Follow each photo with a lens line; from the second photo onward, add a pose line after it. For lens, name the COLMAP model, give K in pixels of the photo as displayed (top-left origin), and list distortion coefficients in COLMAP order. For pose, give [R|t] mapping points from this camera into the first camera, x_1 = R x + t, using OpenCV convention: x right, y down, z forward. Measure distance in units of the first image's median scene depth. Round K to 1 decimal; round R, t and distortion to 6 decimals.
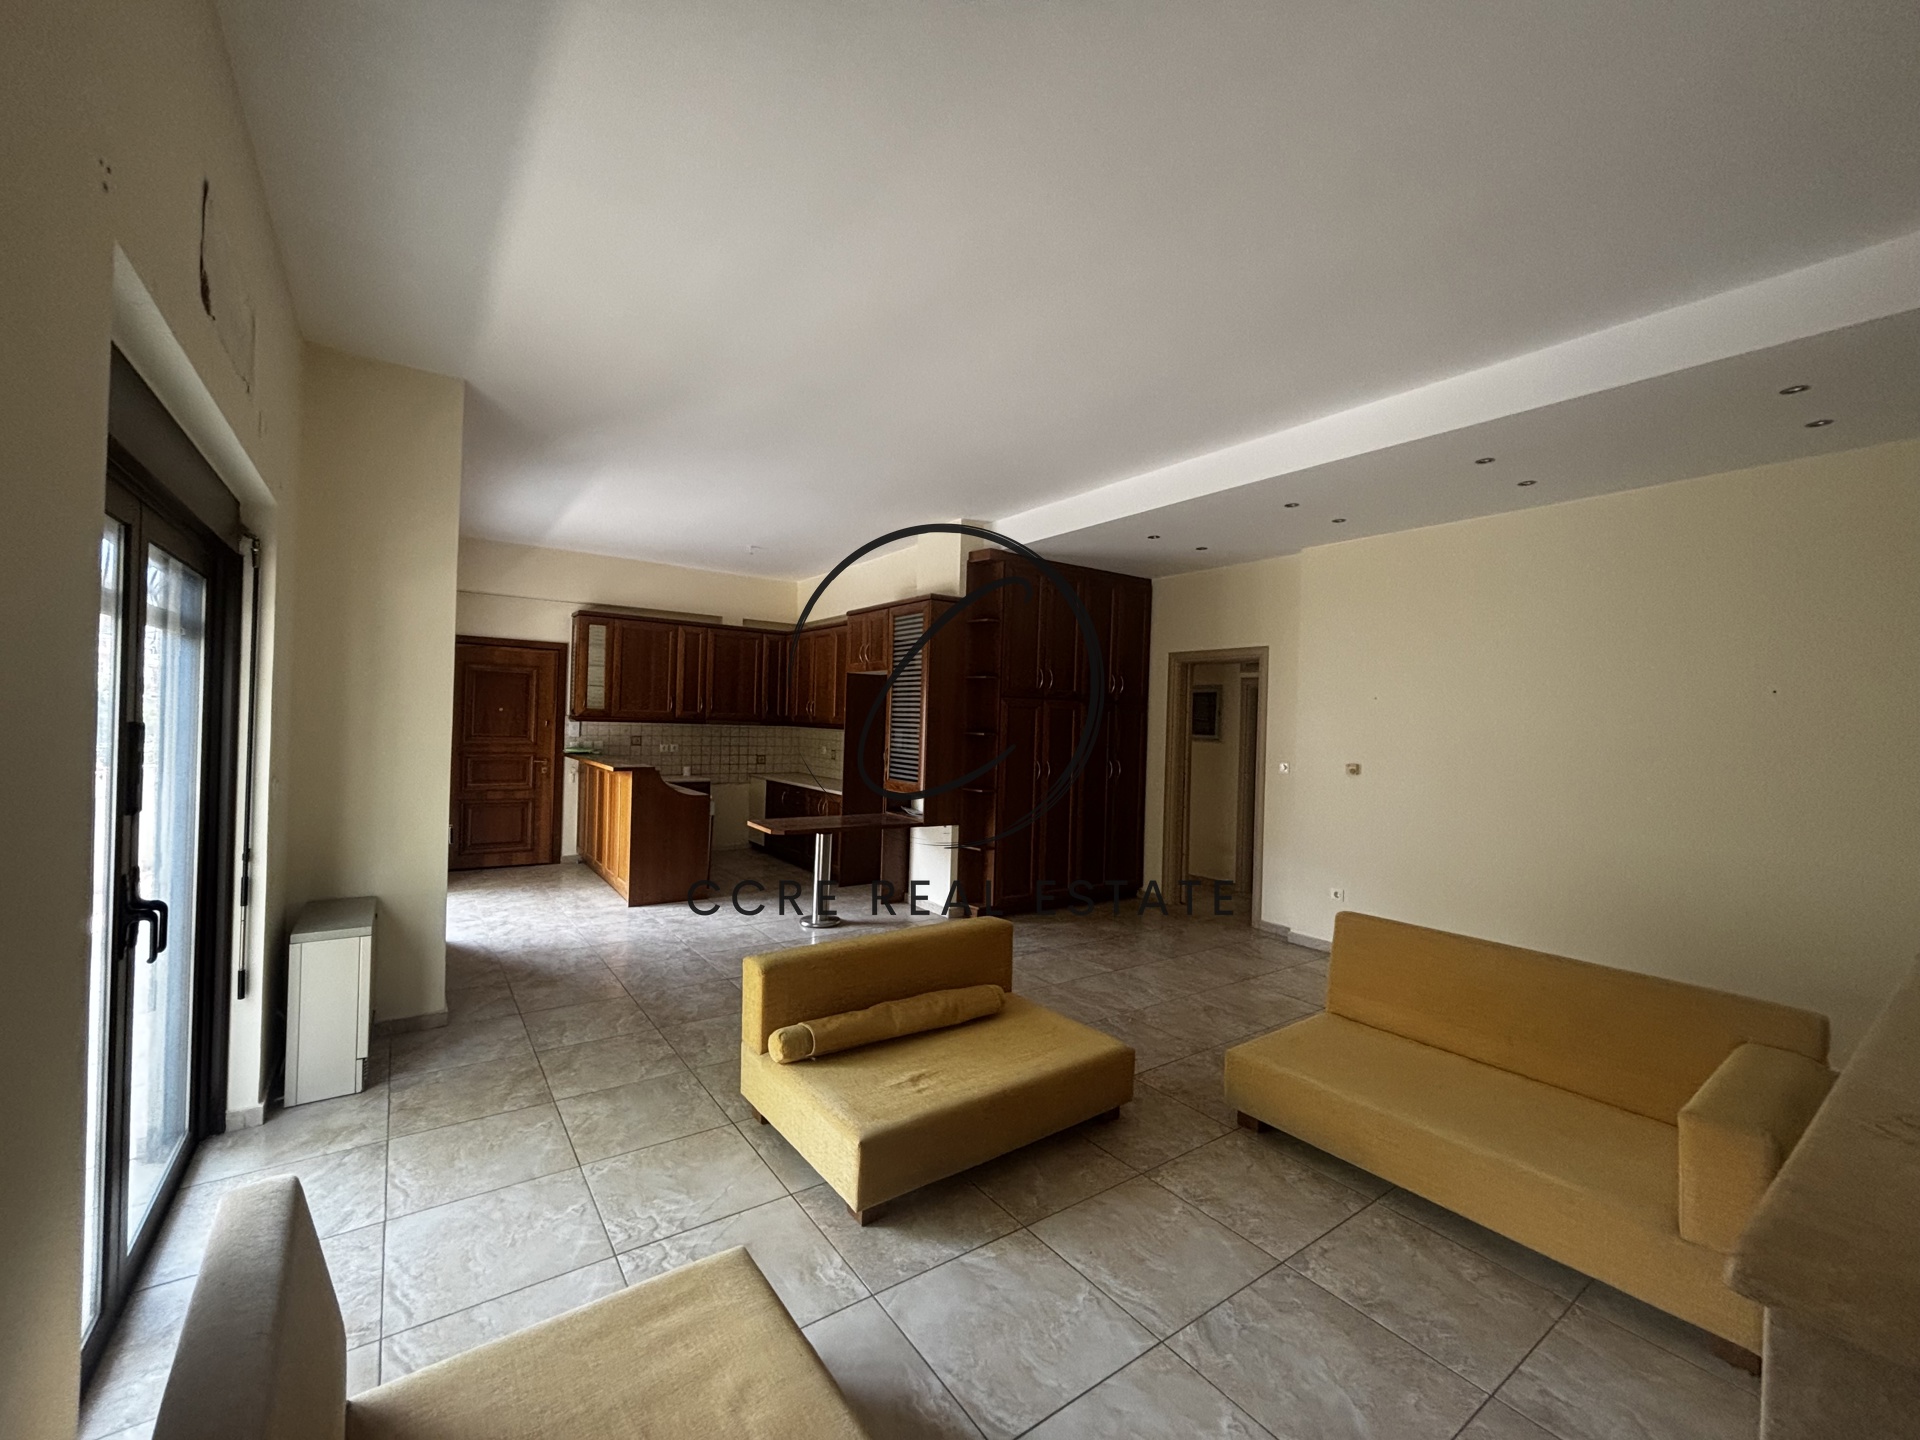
lens RADIAL K [[773.9, 0, 965.1], [0, 773.9, 723.0], [0, 0, 1]] dist [0.021591, -0.000106]
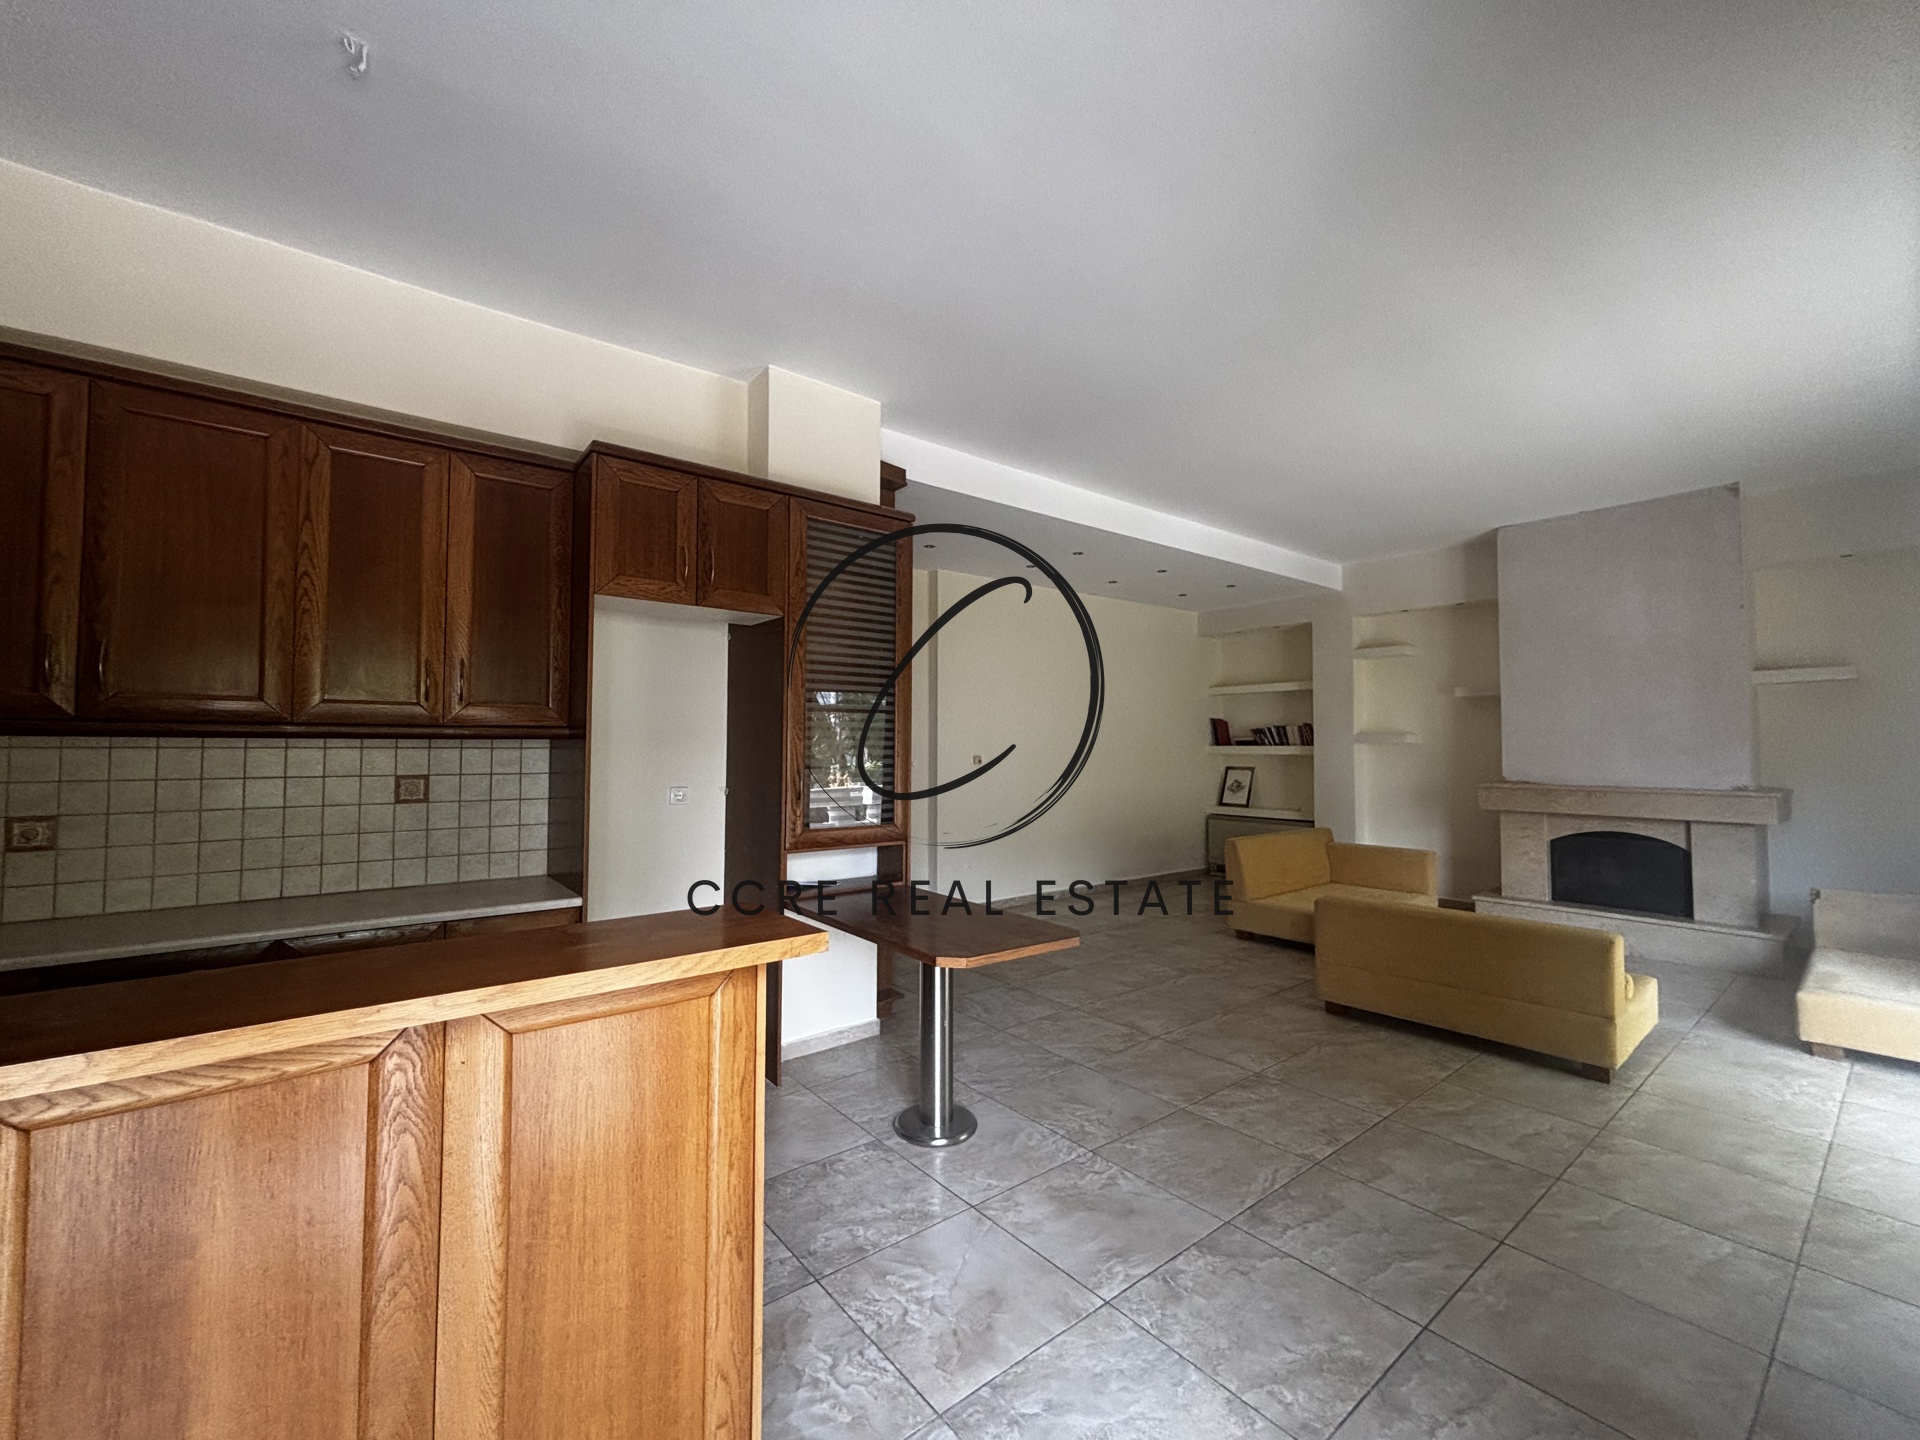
lens RADIAL K [[773.9, 0, 965.1], [0, 773.9, 723.0], [0, 0, 1]] dist [0.021591, -0.000106]
pose [[-0.051009, 0.004093, 0.998690, -0.563204], [-0.003074, 0.999986, -0.004255, 0.001904], [-0.998693, -0.003287, -0.050996, 0.829823]]
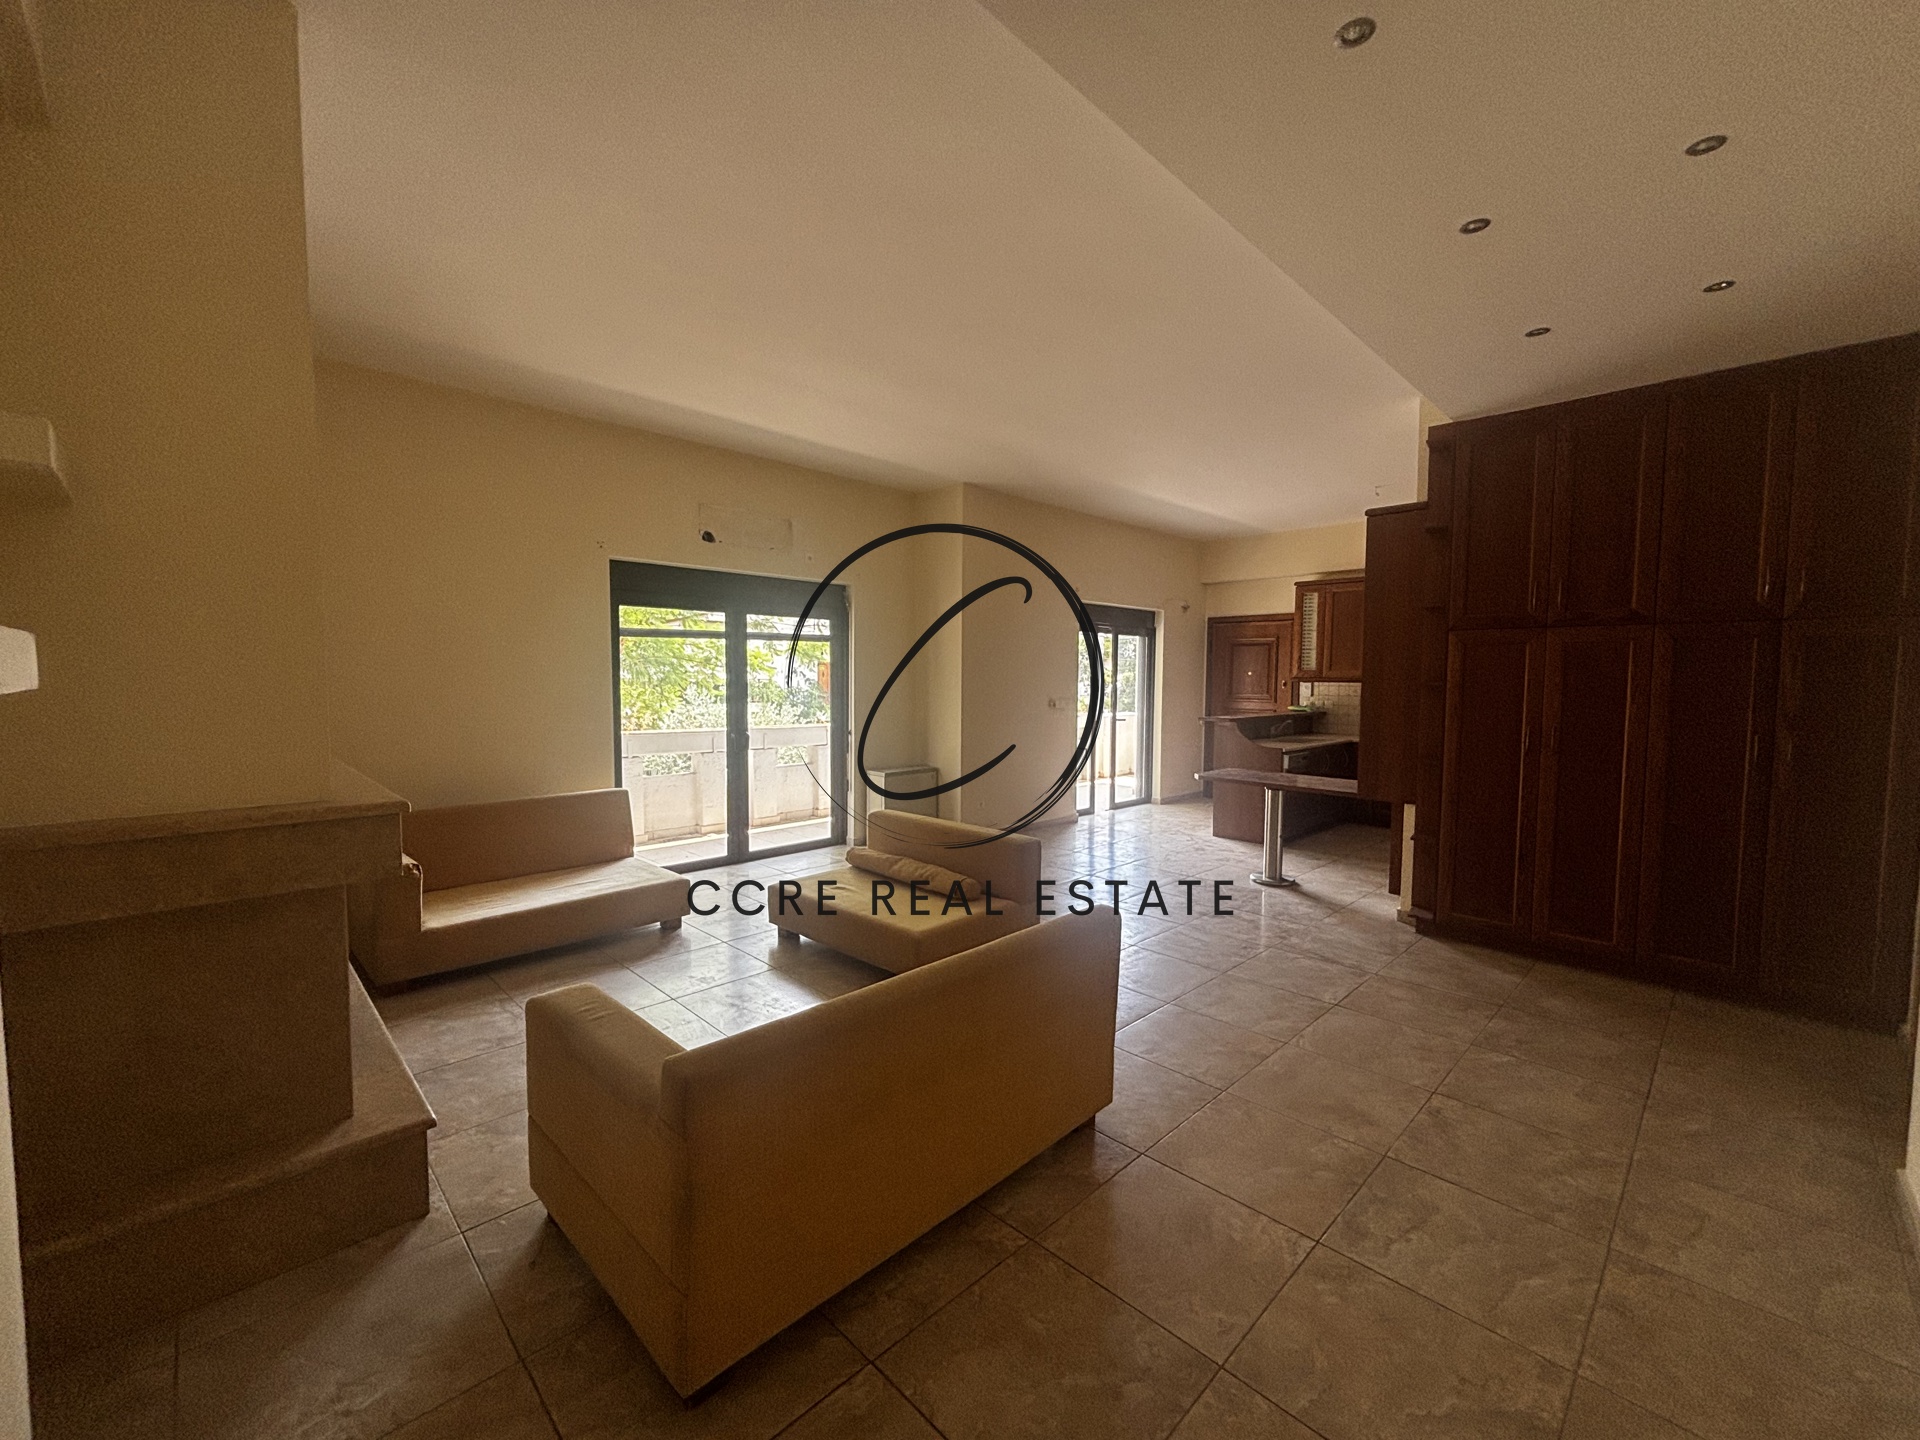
lens RADIAL K [[783.9, 0, 957.2], [0, 783.9, 723.5], [0, 0, 1]] dist [-0.000746, -0.000111]
pose [[0.148435, 0.031336, -0.988426, 0.596801], [-0.001401, 0.999504, 0.031477, 0.024246], [0.988921, -0.003287, 0.148405, 0.380503]]
